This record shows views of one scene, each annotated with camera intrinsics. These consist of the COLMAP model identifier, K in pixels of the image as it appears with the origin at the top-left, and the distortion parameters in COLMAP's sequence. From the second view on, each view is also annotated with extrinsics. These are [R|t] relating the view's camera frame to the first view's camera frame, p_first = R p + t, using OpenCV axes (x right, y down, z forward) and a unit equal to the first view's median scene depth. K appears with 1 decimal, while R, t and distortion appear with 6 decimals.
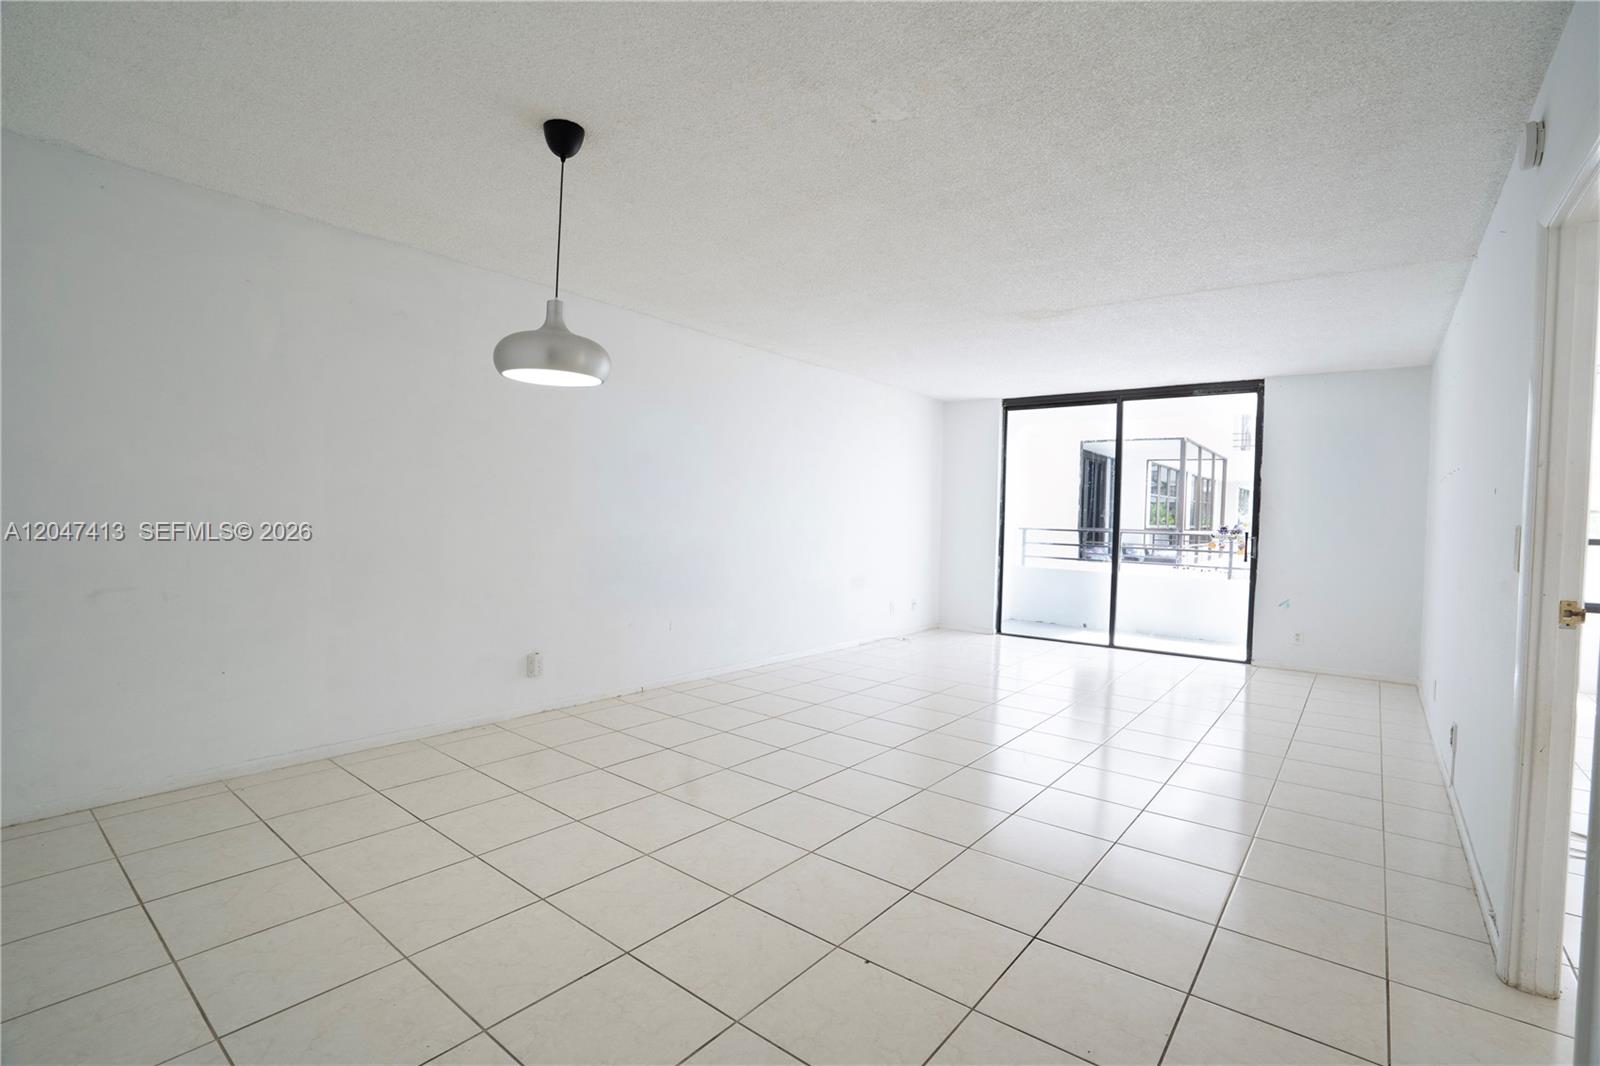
lens RADIAL K [[764.4, 0, 835.2], [0, 764.4, 531.4], [0, 0, 1]] dist [-0.042796, 0.012764]
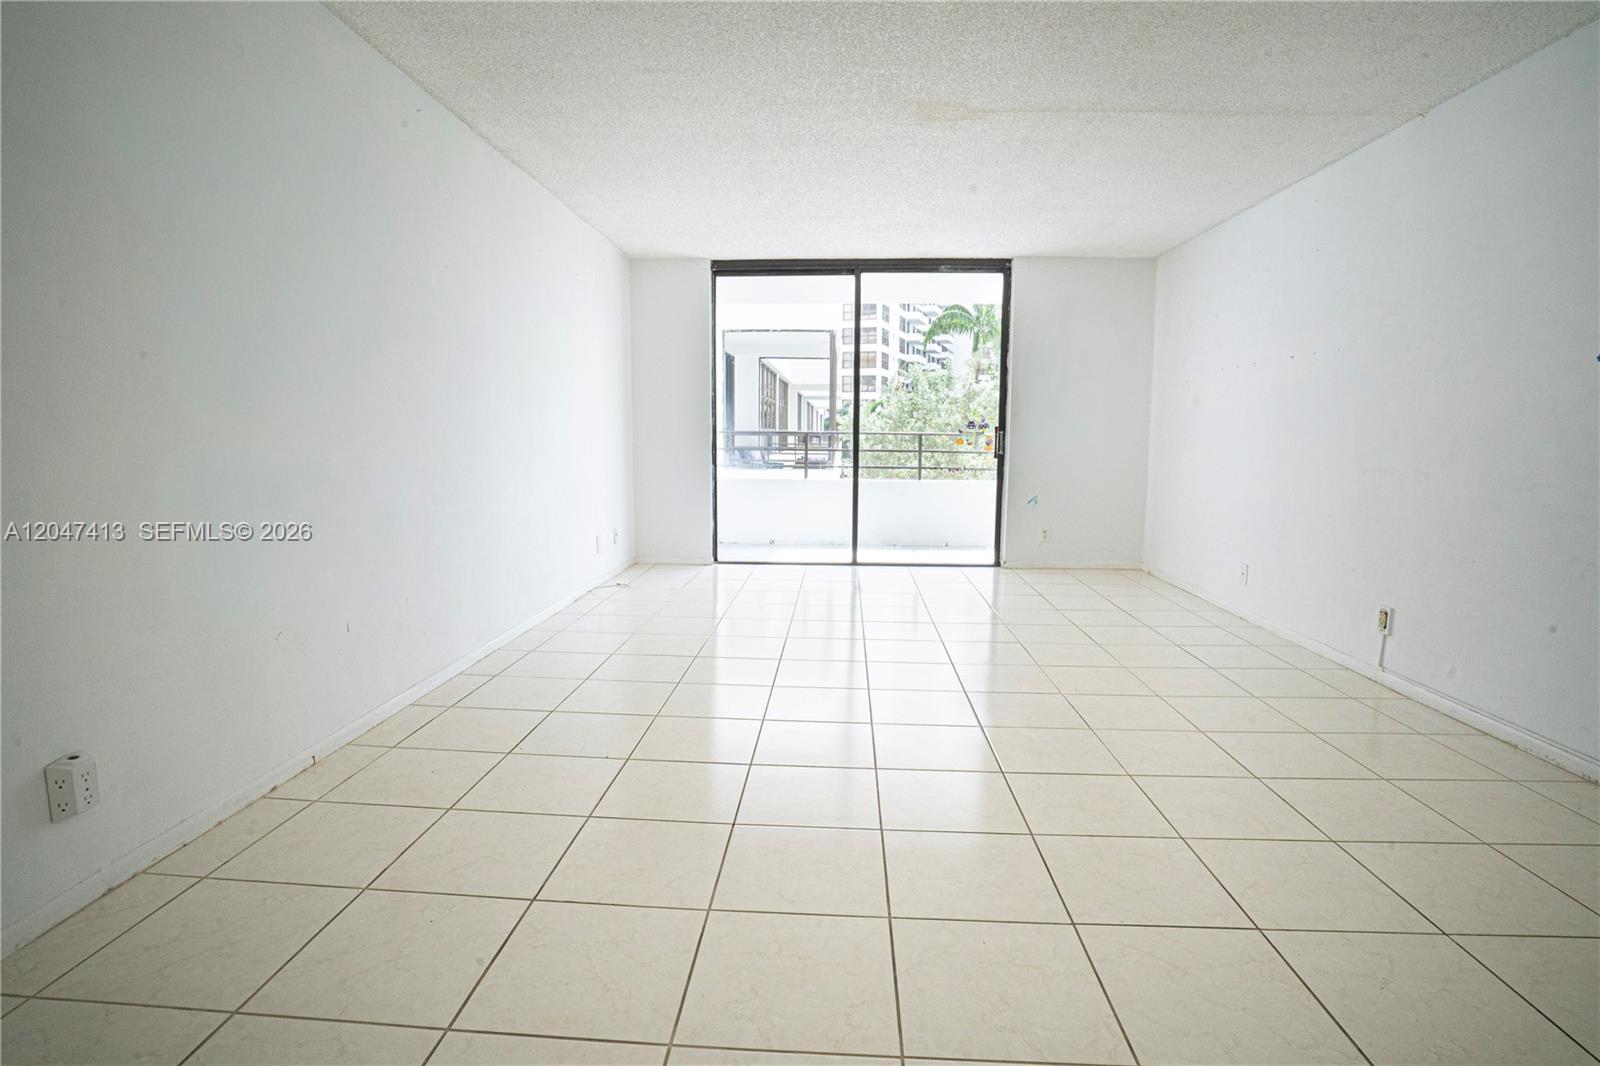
lens RADIAL K [[789.4, 0, 800.0], [0, 789.4, 533.0], [0, 0, 1]] dist [-0.077596, 0.035875]
pose [[0.824496, -0.091401, 0.558437, -0.190040], [0.027805, 0.992221, 0.121347, 0.006961], [-0.565184, -0.084522, 0.820624, 0.313554]]
